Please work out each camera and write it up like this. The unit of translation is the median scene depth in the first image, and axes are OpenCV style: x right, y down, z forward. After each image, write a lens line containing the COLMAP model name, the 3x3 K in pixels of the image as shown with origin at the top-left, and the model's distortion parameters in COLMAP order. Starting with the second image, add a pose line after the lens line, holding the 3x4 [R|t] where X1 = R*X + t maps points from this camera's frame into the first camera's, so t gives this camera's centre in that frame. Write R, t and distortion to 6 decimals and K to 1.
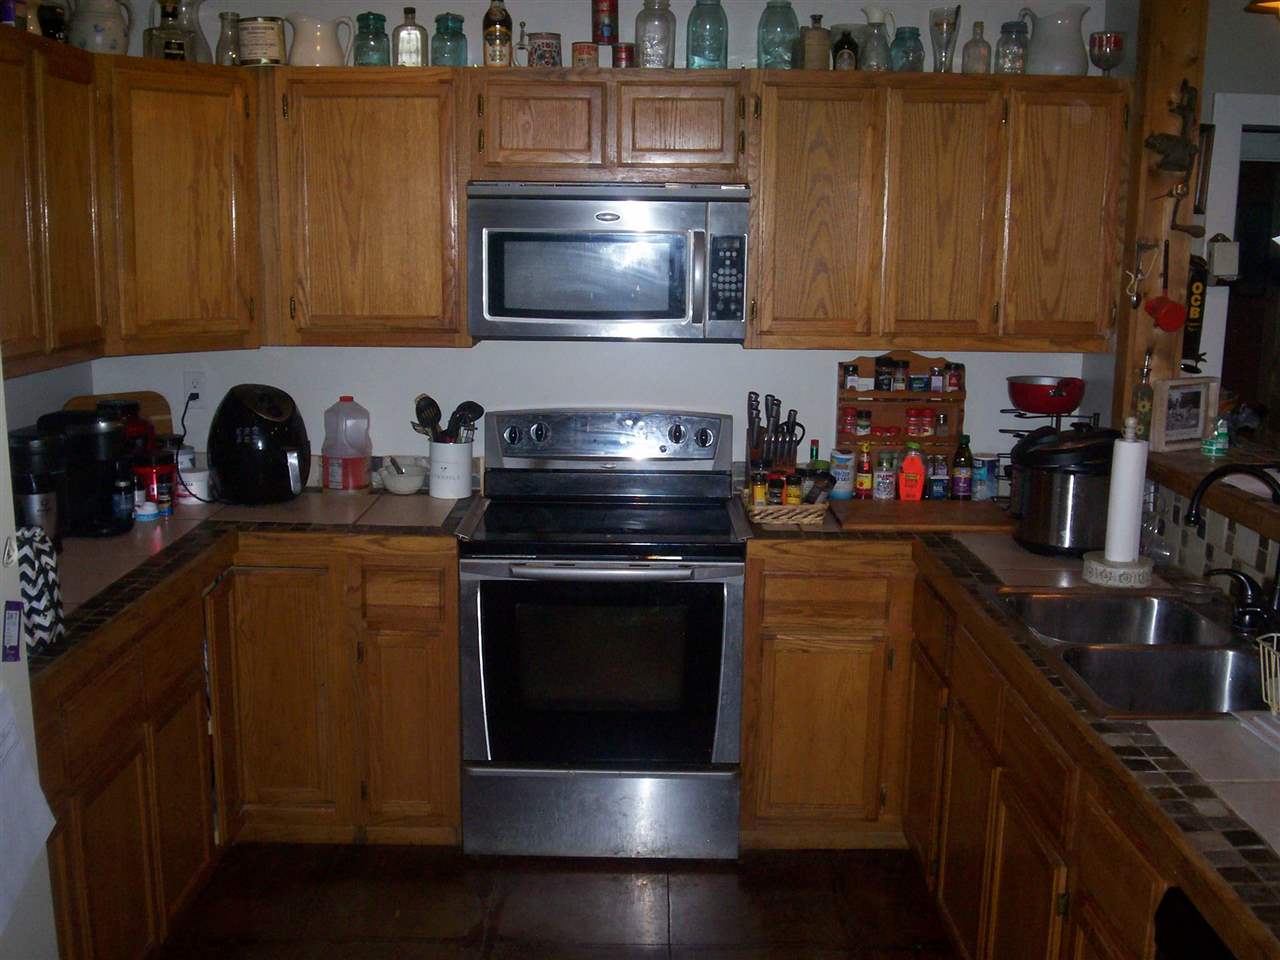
lens RADIAL K [[1307.0, 0, 640.0], [0, 1307.0, 480.0], [0, 0, 1]] dist [-0.081042, 0.008440]
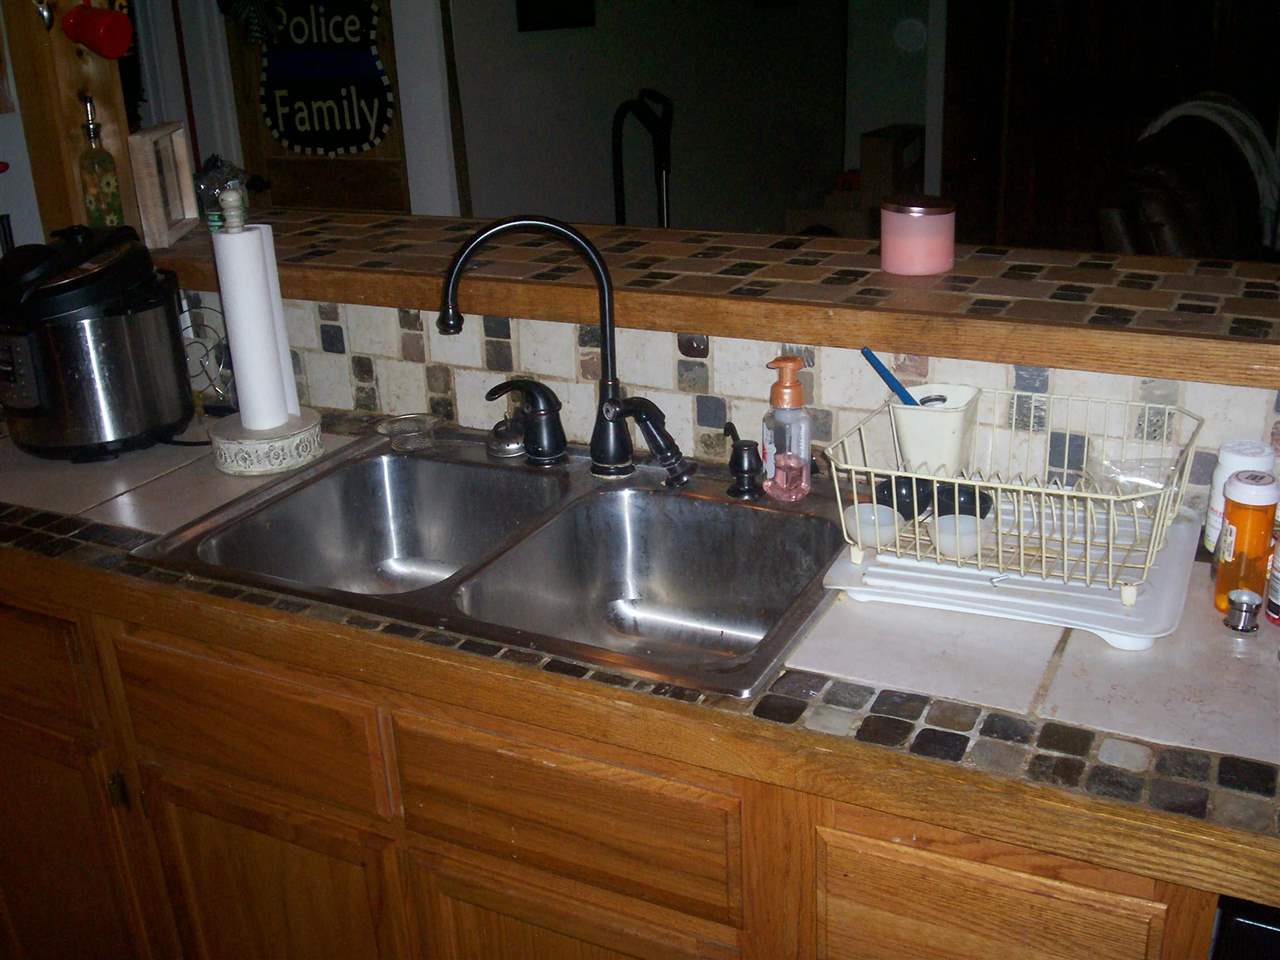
lens RADIAL K [[1307.0, 0, 640.0], [0, 1307.0, 480.0], [0, 0, 1]] dist [-0.081042, 0.008440]
pose [[0.453000, -0.355048, 0.817761, -0.081027], [0.213219, 0.933802, 0.287317, -0.065481], [-0.865638, 0.044208, 0.498715, 0.653580]]
